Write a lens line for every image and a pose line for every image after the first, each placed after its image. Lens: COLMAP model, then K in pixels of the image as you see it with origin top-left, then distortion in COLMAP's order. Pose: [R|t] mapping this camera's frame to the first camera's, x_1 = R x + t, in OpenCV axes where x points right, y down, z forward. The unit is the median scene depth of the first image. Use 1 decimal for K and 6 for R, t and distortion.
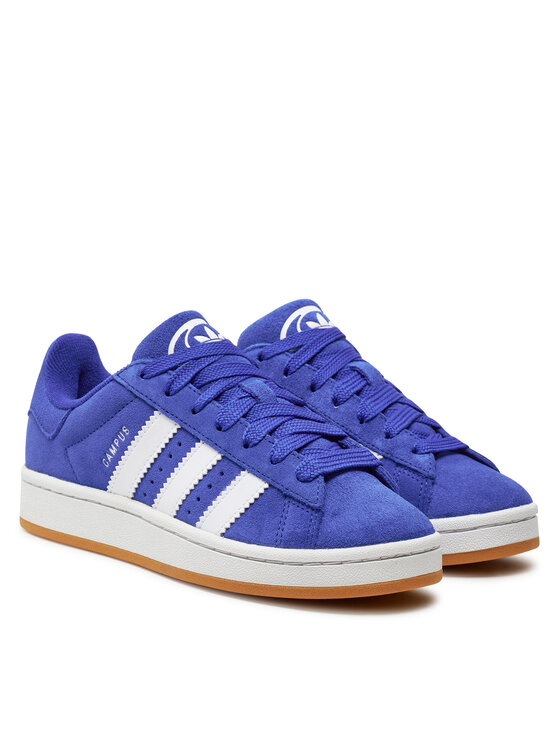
lens RADIAL K [[2508.0, 0, 280.6], [0, 2508.0, 375.2], [0, 0, 1]] dist [0.027351, 0.000000]
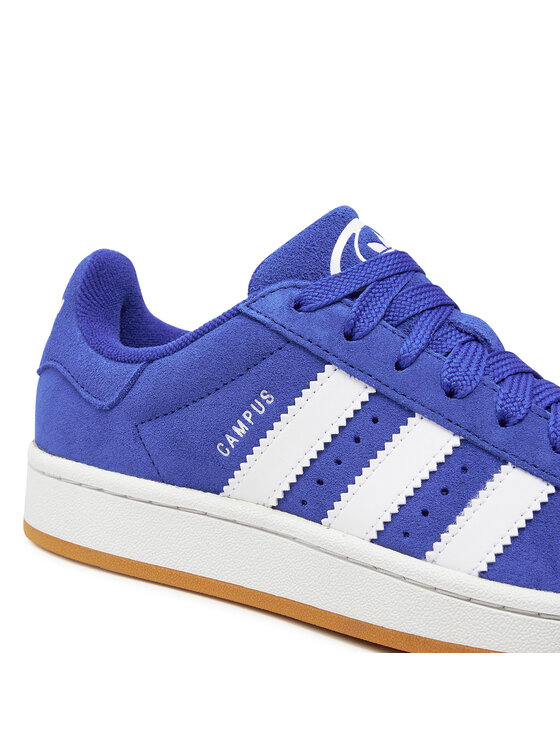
lens RADIAL K [[1377.1, 0, 206.2], [0, 1377.1, 370.6], [0, 0, 1]] dist [-0.061857, 0.000000]
pose [[0.955009, -0.002570, 0.296567, -0.175929], [-0.003924, 0.999765, 0.021300, 0.008641], [-0.296552, -0.021505, 0.954775, 0.690220]]
